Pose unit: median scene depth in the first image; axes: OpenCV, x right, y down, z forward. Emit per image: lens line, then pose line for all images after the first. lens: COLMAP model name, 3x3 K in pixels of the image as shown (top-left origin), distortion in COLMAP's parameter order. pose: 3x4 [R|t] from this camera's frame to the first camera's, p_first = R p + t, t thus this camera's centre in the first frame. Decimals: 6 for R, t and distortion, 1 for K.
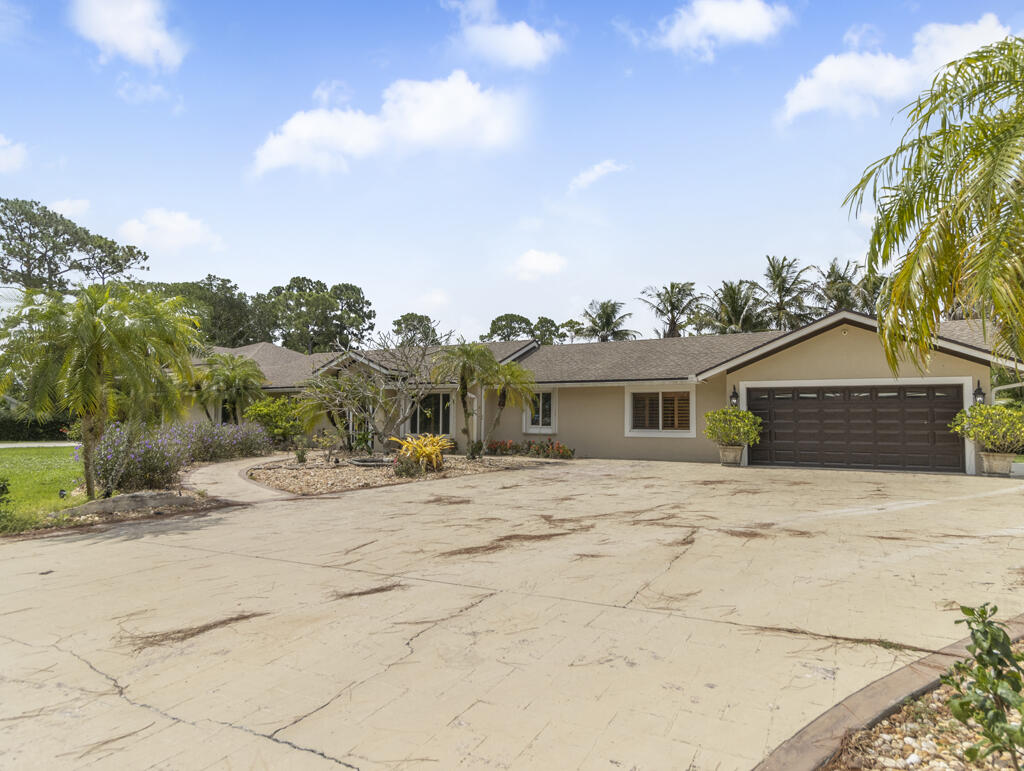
lens RADIAL K [[620.6, 0, 512.0], [0, 620.6, 385.5], [0, 0, 1]] dist [0.046078, 0.001565]
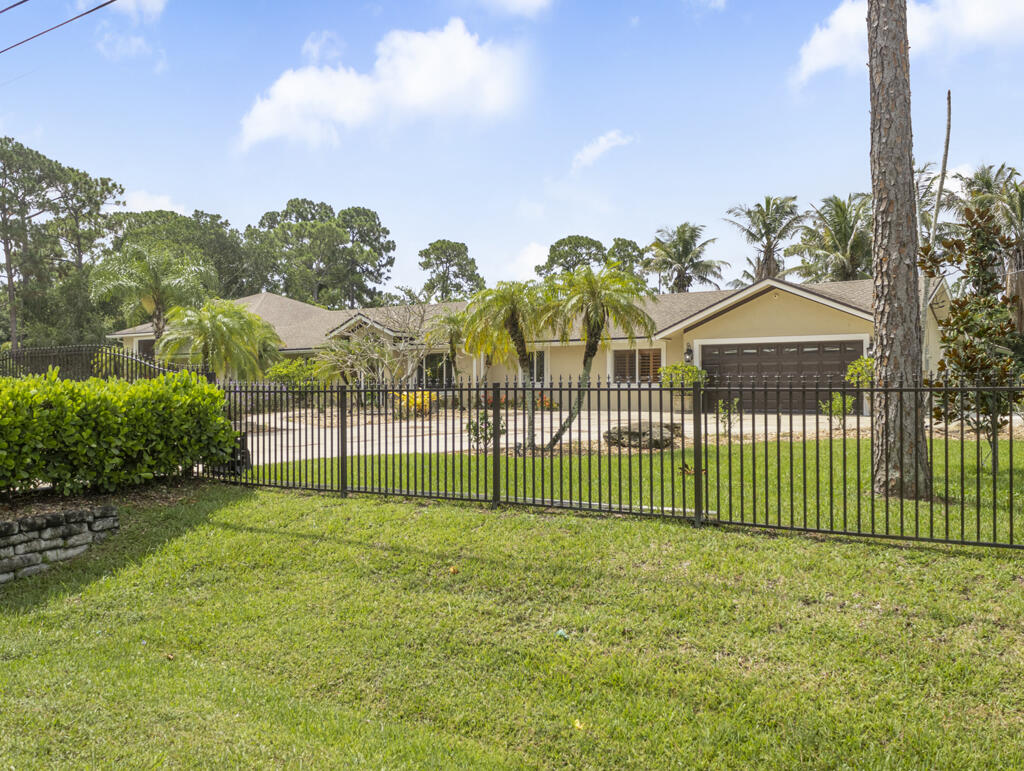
lens RADIAL K [[849.9, 0, 512.0], [0, 849.9, 385.5], [0, 0, 1]] dist [0.102883, -0.003131]
pose [[0.995998, -0.014148, -0.088252, 0.029662], [0.019697, 0.997862, 0.062325, -0.004667], [0.087182, -0.063814, 0.994146, -0.101653]]
